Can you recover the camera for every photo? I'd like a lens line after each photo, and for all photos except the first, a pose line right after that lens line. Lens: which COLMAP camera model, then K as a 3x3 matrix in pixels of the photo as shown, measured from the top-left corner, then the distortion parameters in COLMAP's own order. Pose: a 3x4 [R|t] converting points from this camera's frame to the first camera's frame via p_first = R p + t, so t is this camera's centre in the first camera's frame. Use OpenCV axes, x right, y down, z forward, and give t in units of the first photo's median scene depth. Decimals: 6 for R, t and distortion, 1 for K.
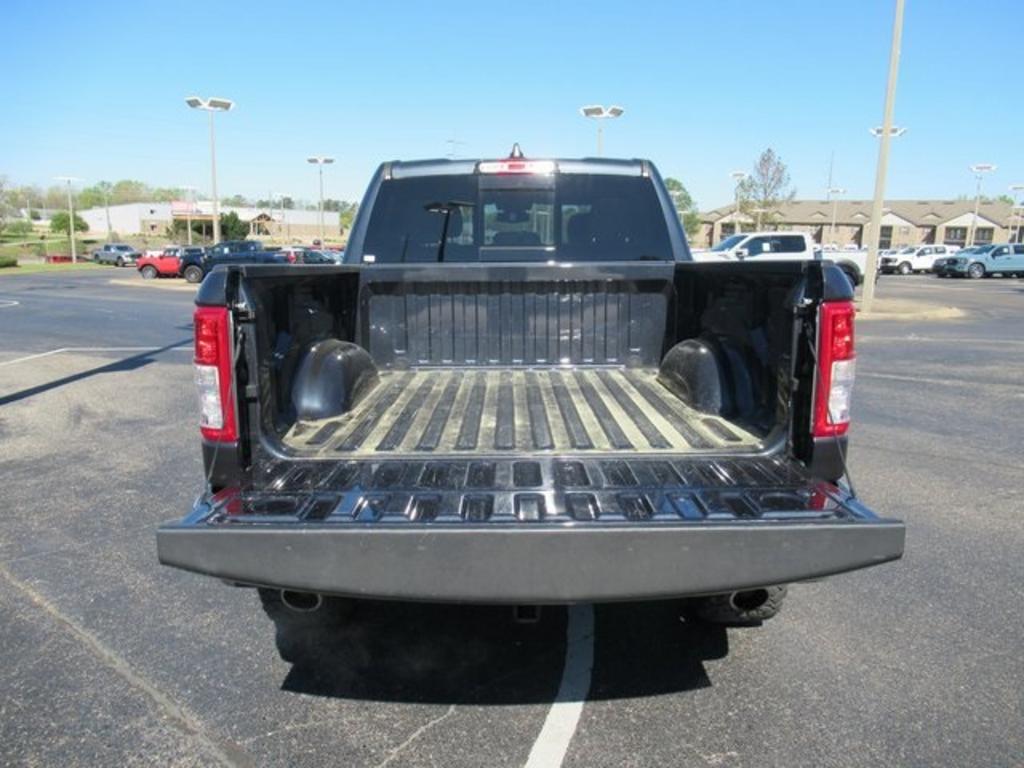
lens RADIAL K [[751.2, 0, 507.3], [0, 751.2, 387.1], [0, 0, 1]] dist [-0.007855, -0.000856]
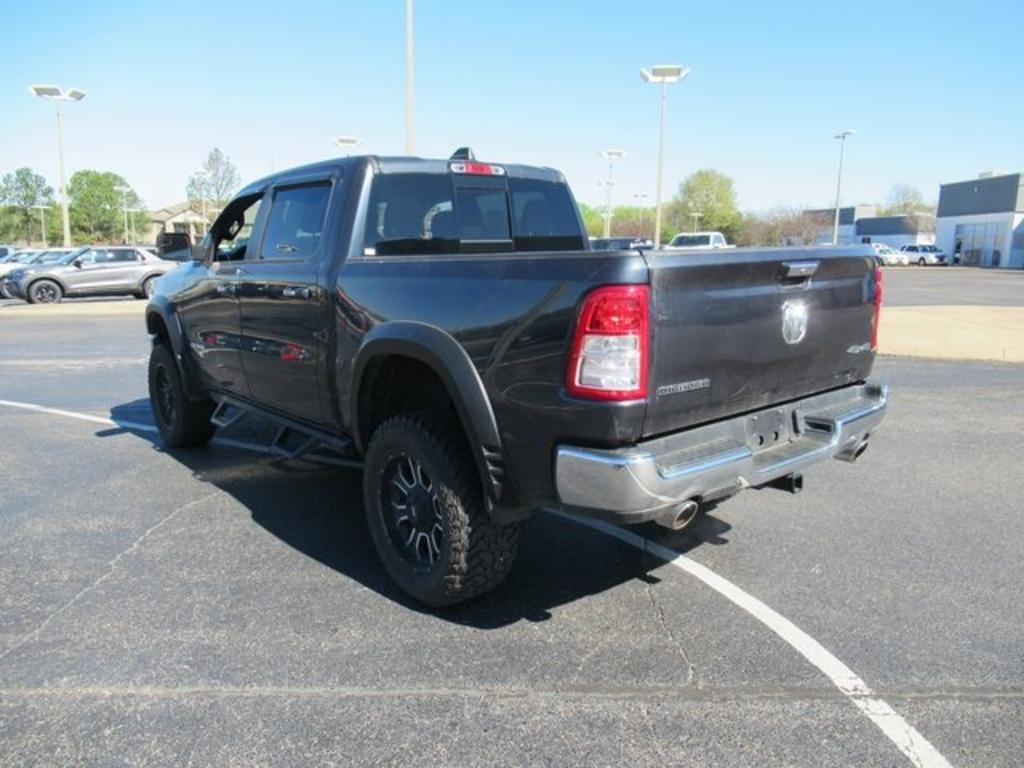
lens RADIAL K [[749.3, 0, 506.1], [0, 749.3, 386.2], [0, 0, 1]] dist [-0.000384, -0.001963]
pose [[0.772254, -0.121141, 0.623657, -0.692947], [0.121891, 0.991668, 0.041690, -0.012038], [-0.623511, 0.043823, 0.780586, 0.113106]]
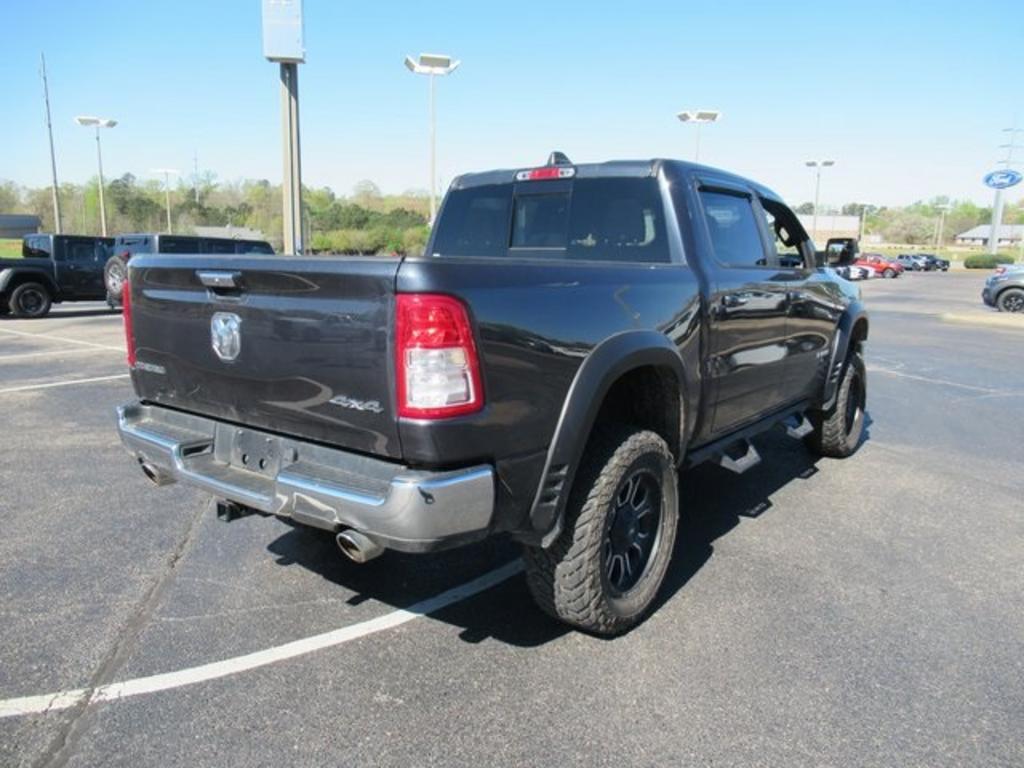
lens RADIAL K [[749.3, 0, 506.1], [0, 749.3, 386.2], [0, 0, 1]] dist [-0.000384, -0.001963]
pose [[0.795855, 0.114769, -0.594511, 0.643258], [-0.119876, 0.992302, 0.031087, -0.016611], [0.593502, 0.046527, 0.803486, 0.114107]]
